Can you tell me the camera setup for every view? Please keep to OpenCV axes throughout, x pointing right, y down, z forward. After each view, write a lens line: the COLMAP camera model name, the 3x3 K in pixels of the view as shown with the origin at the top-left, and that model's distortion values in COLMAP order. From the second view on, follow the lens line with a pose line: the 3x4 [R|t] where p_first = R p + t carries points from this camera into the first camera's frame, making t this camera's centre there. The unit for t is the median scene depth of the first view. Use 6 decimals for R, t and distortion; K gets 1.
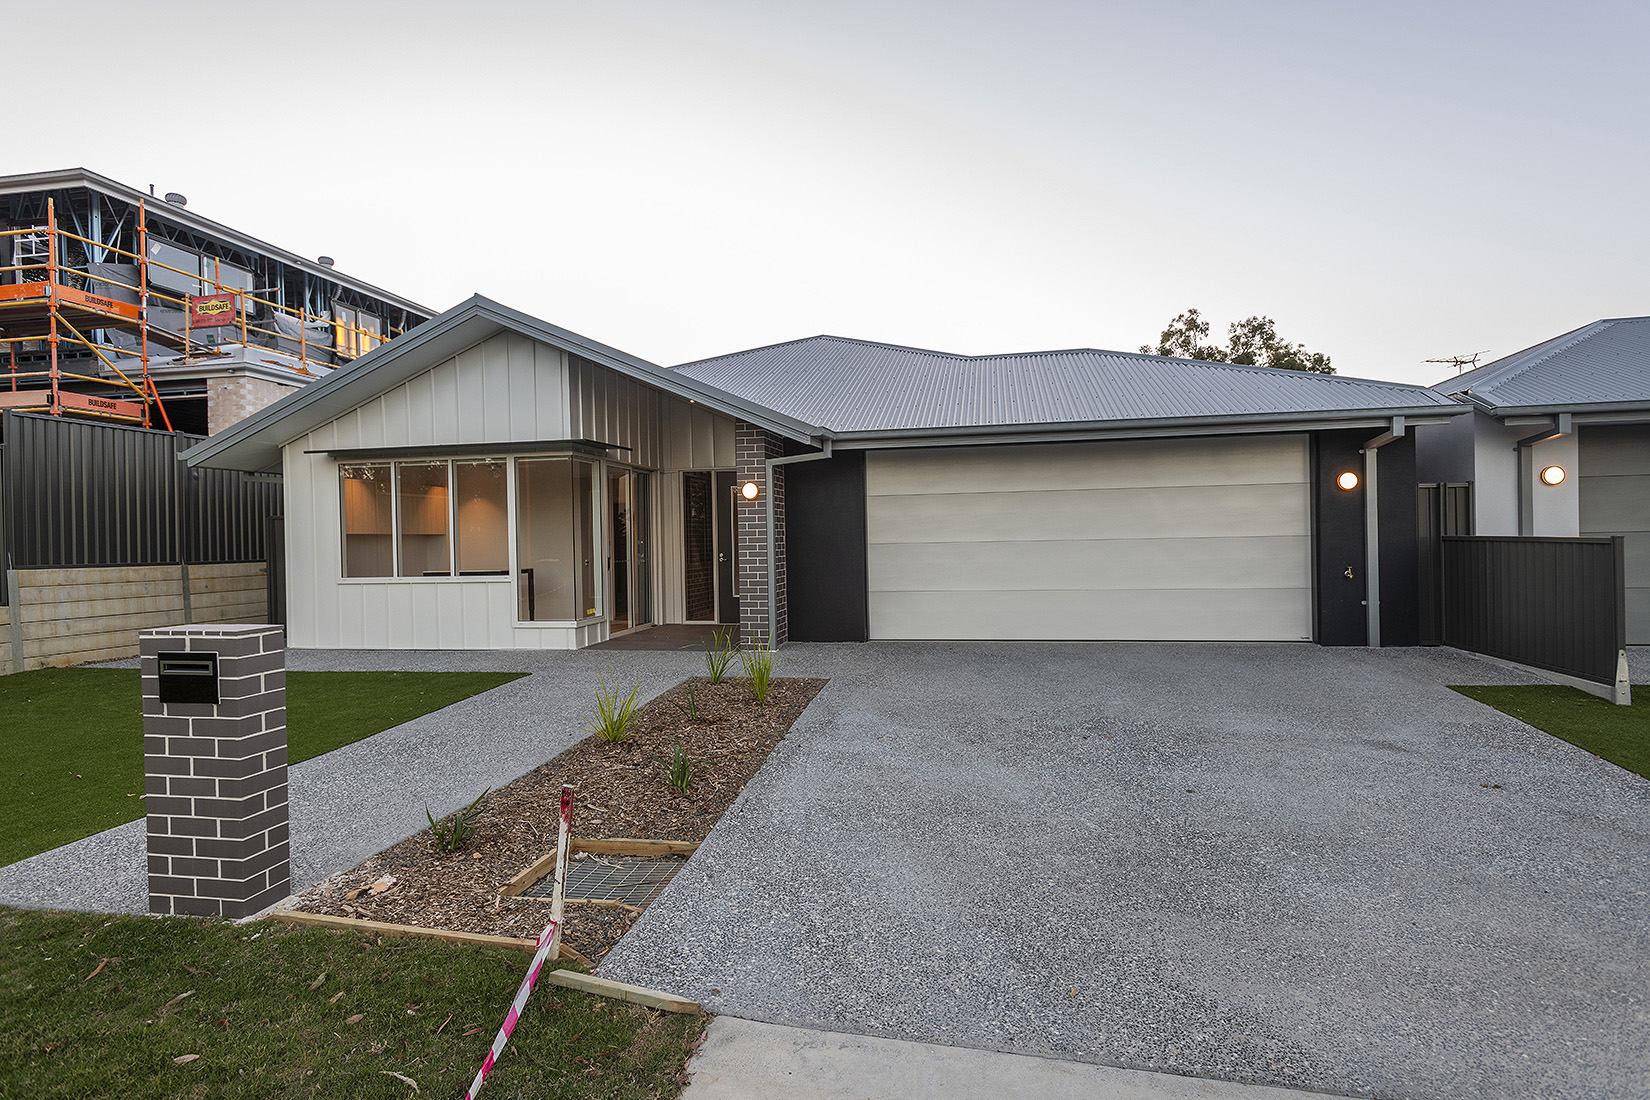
lens RADIAL K [[862.6, 0, 814.4], [0, 862.6, 539.0], [0, 0, 1]] dist [0.012135, 0.000181]
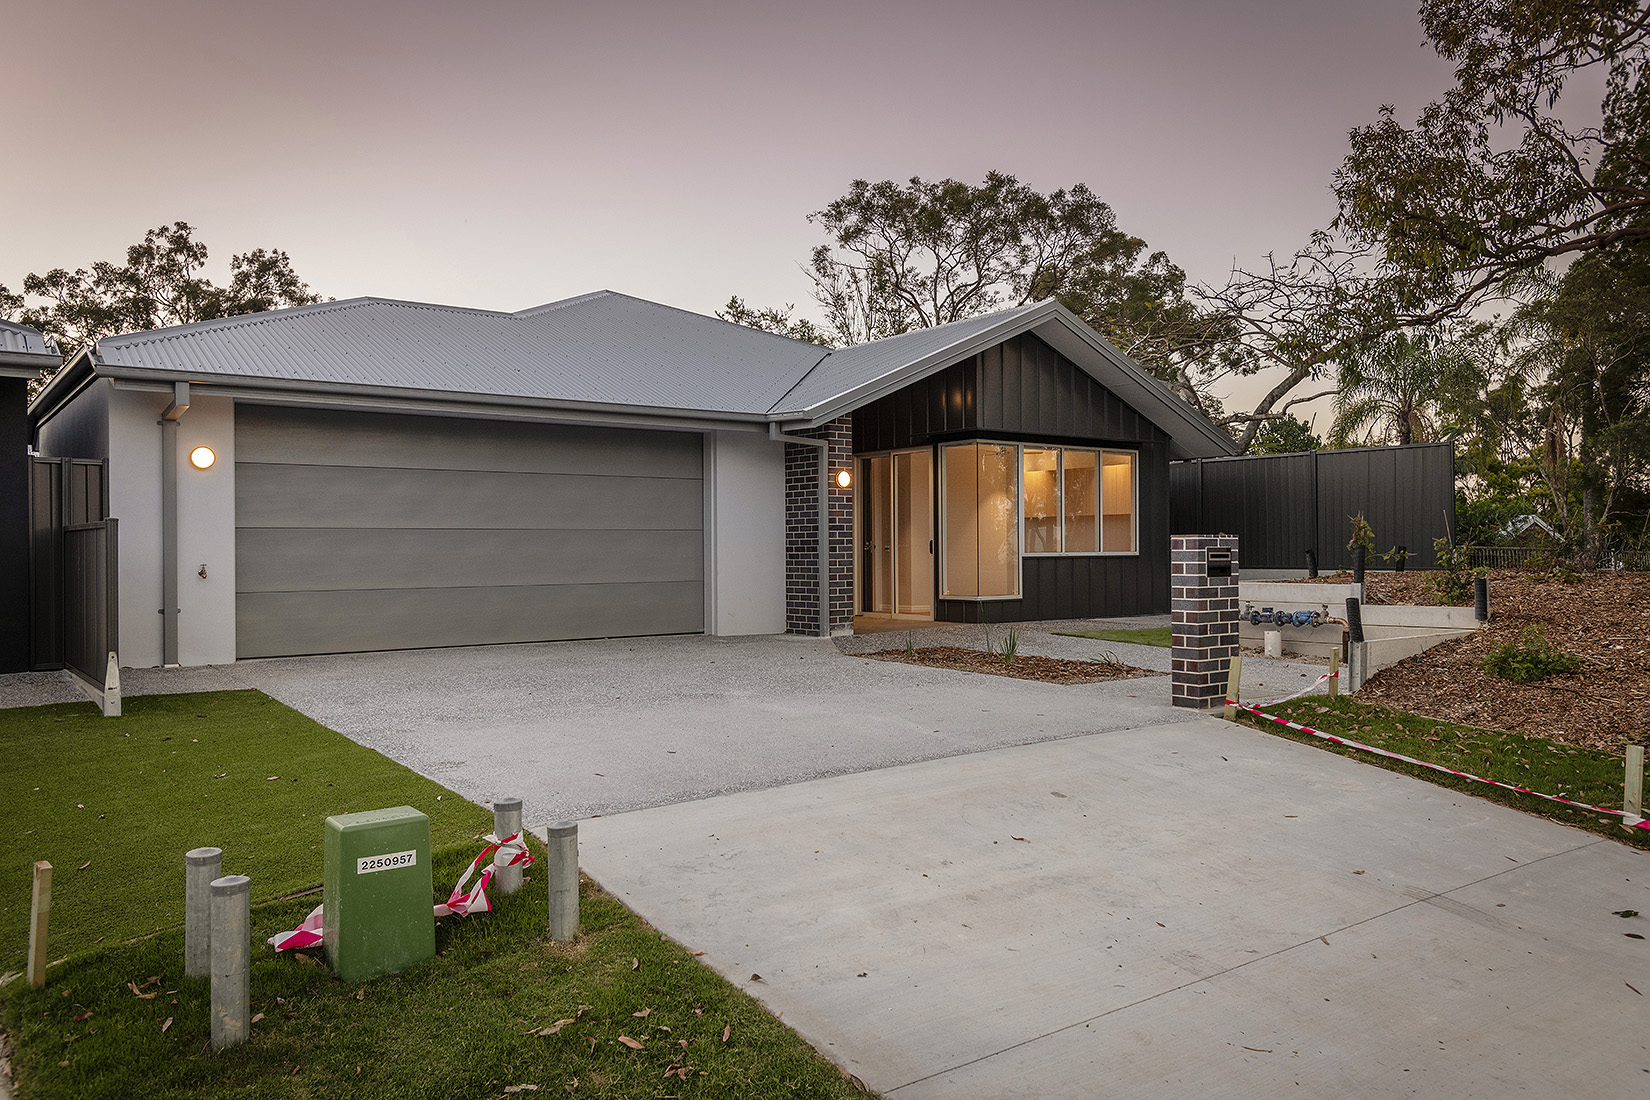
lens RADIAL K [[1226.5, 0, 846.4], [0, 1226.5, 557.6], [0, 0, 1]] dist [0.035003, -0.036485]
pose [[0.657690, 0.011388, 0.753202, 0.316819], [-0.007107, 0.999935, -0.008912, 0.026072], [-0.753255, 0.000508, 0.657728, -0.220564]]
